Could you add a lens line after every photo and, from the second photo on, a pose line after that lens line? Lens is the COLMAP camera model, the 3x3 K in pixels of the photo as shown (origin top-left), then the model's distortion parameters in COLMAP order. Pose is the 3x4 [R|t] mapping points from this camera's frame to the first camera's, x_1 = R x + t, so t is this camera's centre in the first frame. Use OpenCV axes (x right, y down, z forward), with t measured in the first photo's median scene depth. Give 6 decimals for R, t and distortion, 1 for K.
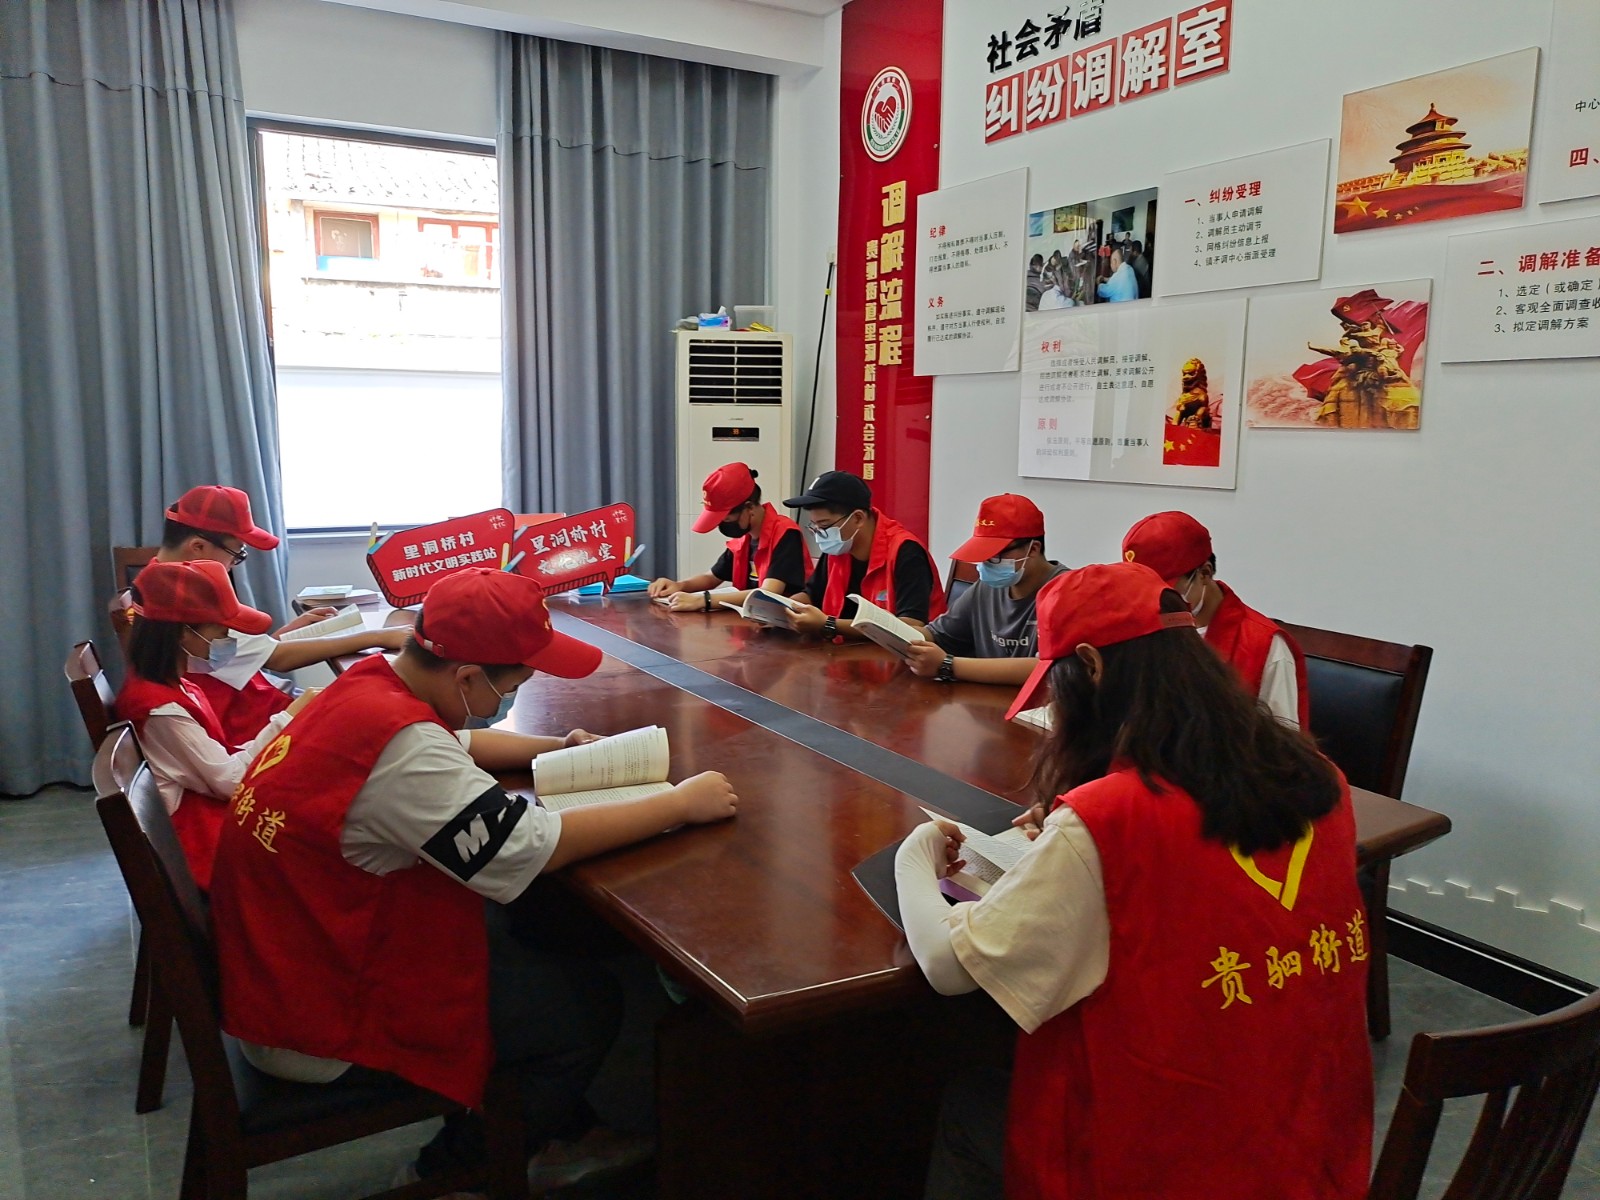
lens RADIAL K [[1212.3, 0, 800.0], [0, 1212.3, 600.0], [0, 0, 1]] dist [0.027198, -0.008843]
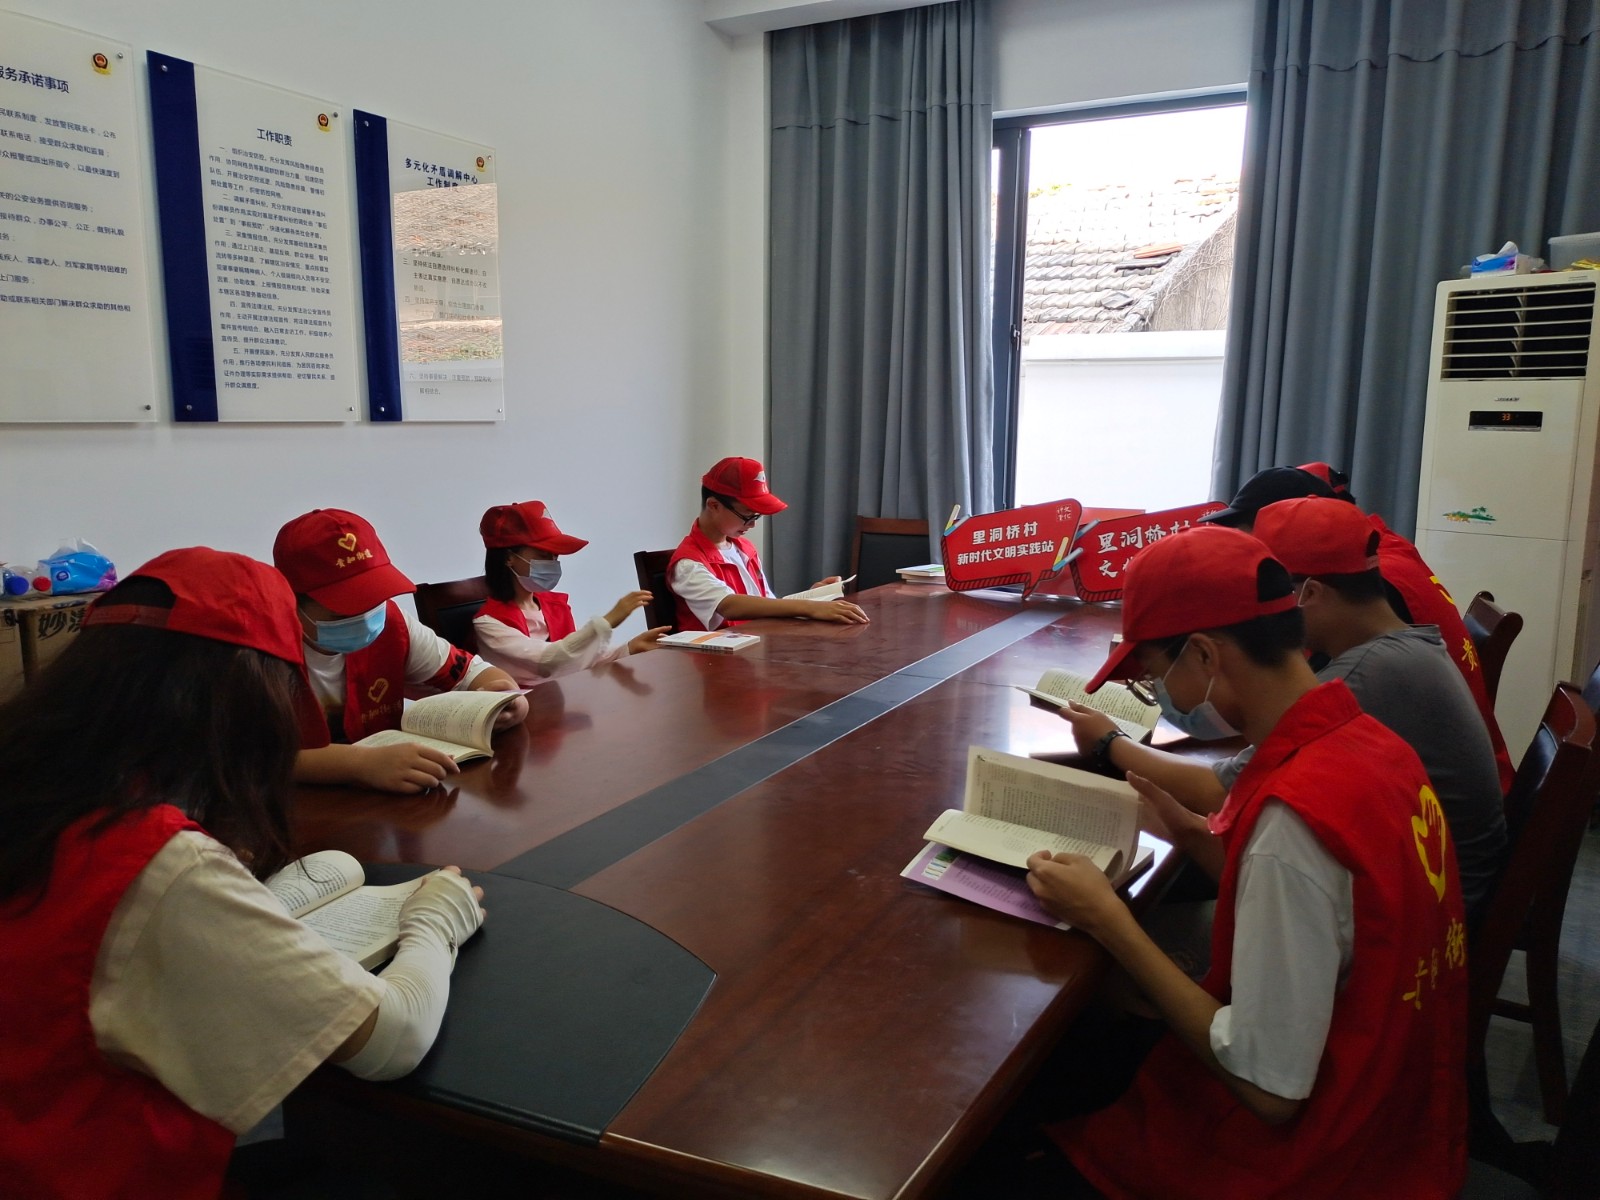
lens RADIAL K [[1212.3, 0, 800.0], [0, 1212.3, 600.0], [0, 0, 1]] dist [0.027198, -0.008843]
pose [[0.547836, 0.123685, -0.827392, 0.459724], [-0.123138, 0.990160, 0.066485, -0.040353], [0.827473, 0.065460, 0.557676, 0.368044]]
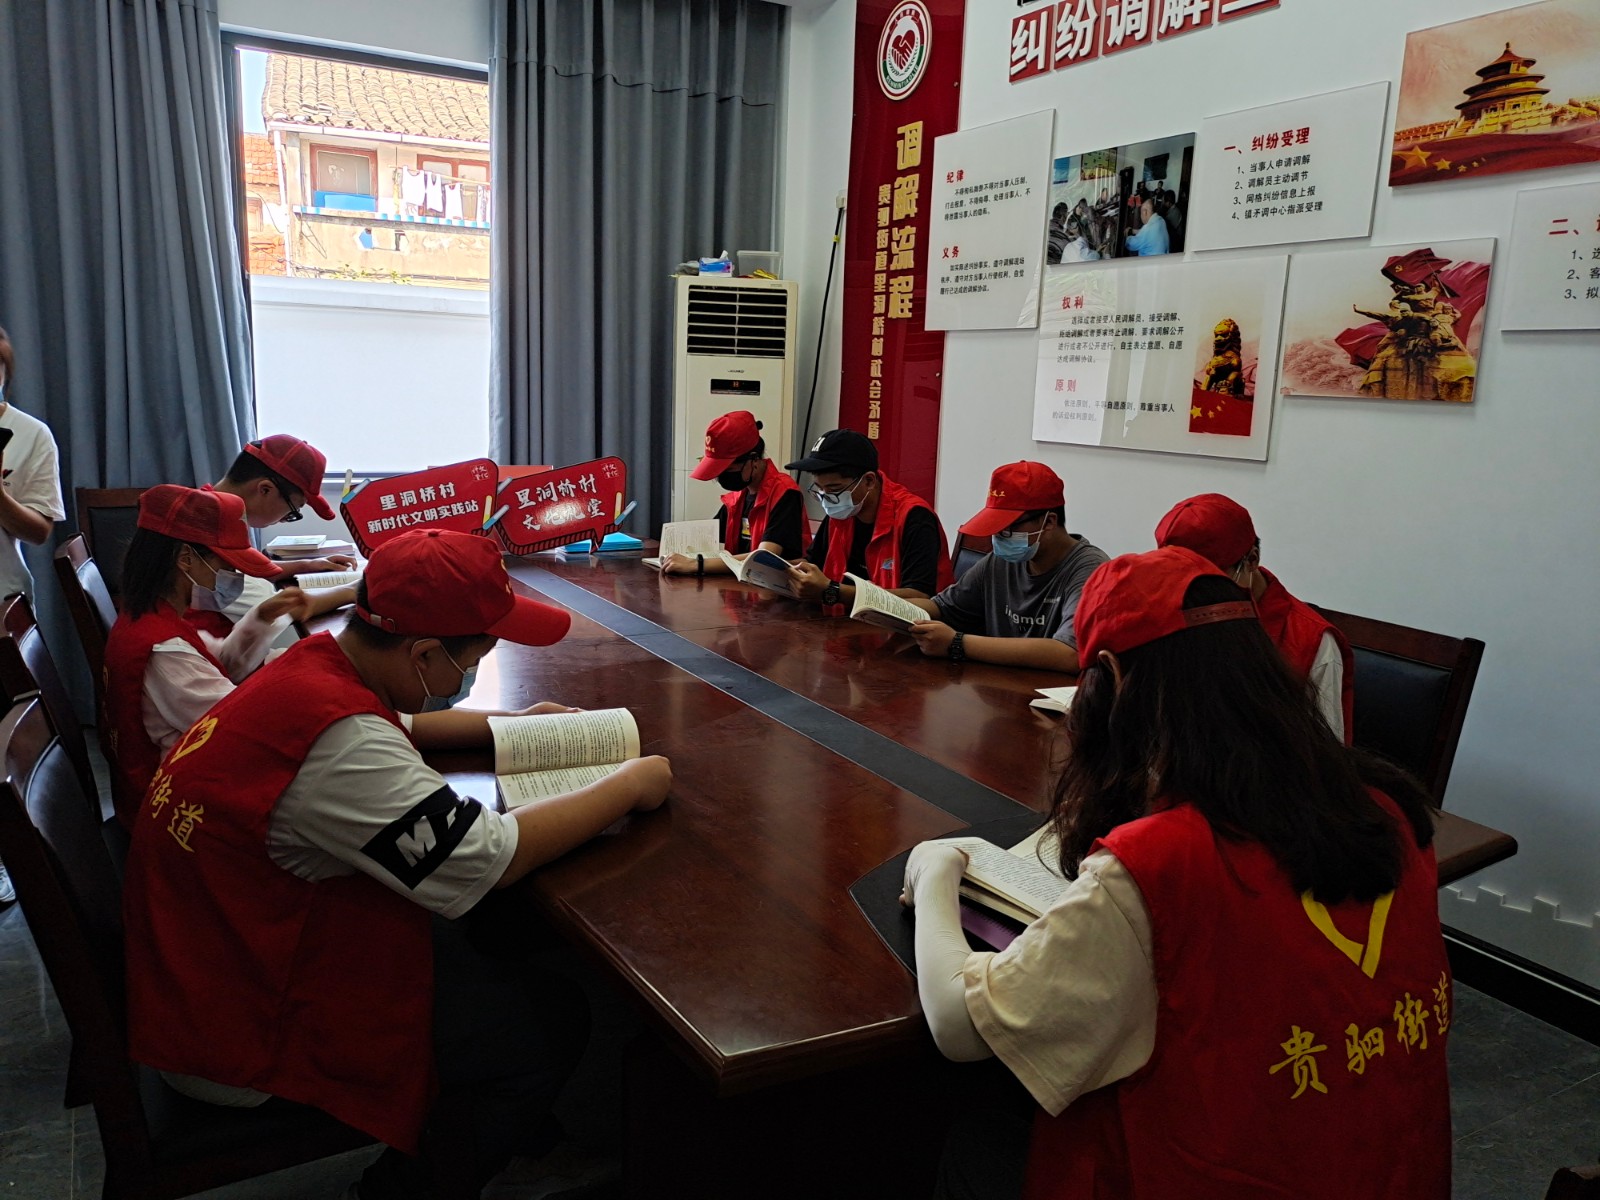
lens RADIAL K [[1212.3, 0, 800.0], [0, 1212.3, 600.0], [0, 0, 1]] dist [0.027198, -0.008843]
pose [[0.999602, 0.028099, 0.002612, -0.000193], [-0.028176, 0.998931, 0.036653, -0.008126], [-0.001579, -0.036712, 0.999325, 0.057539]]
